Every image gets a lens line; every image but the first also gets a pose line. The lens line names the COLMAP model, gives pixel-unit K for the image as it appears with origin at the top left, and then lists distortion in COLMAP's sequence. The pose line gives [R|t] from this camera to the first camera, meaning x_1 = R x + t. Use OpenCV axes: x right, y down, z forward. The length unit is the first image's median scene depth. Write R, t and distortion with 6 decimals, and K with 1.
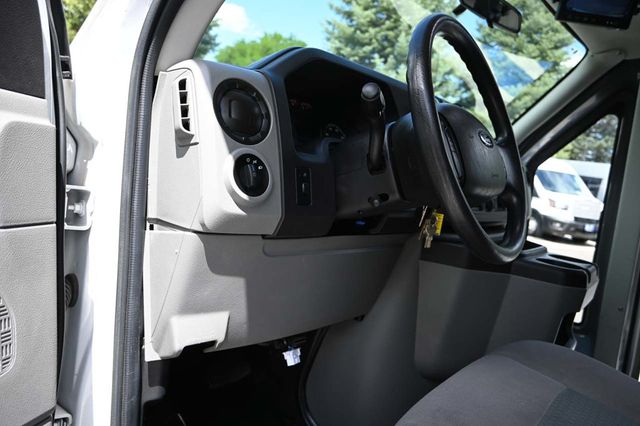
lens RADIAL K [[436.0, 0, 315.3], [0, 436.0, 214.0], [0, 0, 1]] dist [-0.002868, -0.004653]
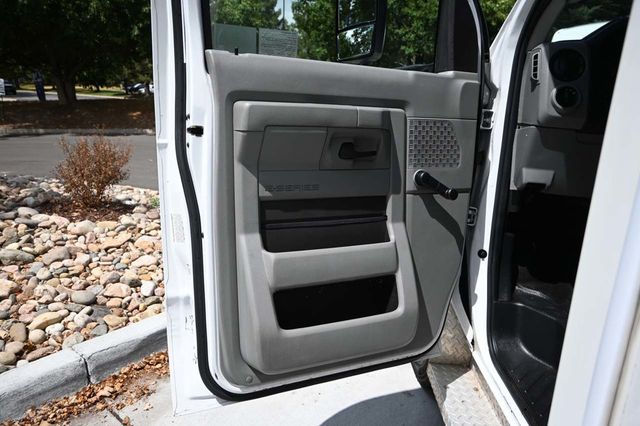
lens RADIAL K [[436.0, 0, 320.2], [0, 436.0, 214.1], [0, 0, 1]] dist [-0.002868, -0.004653]
pose [[0.615587, 0.110243, -0.780320, 0.738739], [-0.047094, 0.993544, 0.103215, 0.279667], [0.786661, -0.026789, 0.616804, -1.094123]]
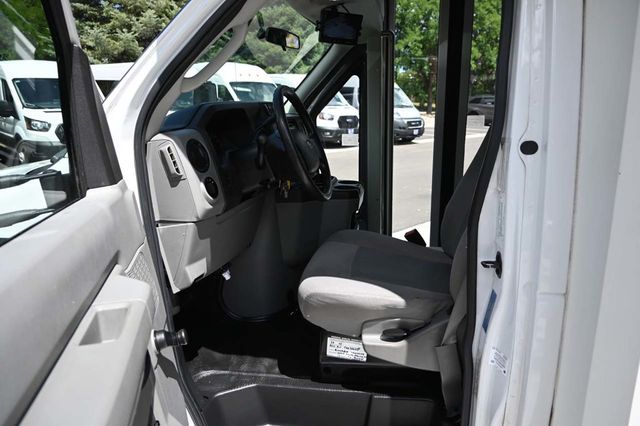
lens RADIAL K [[436.0, 0, 321.0], [0, 436.0, 210.2], [0, 0, 1]] dist [-0.002868, -0.004653]
pose [[0.865023, -0.242637, 0.439162, -0.572636], [0.167997, 0.964835, 0.202166, -0.286466], [-0.472772, -0.101101, 0.875366, -0.916458]]
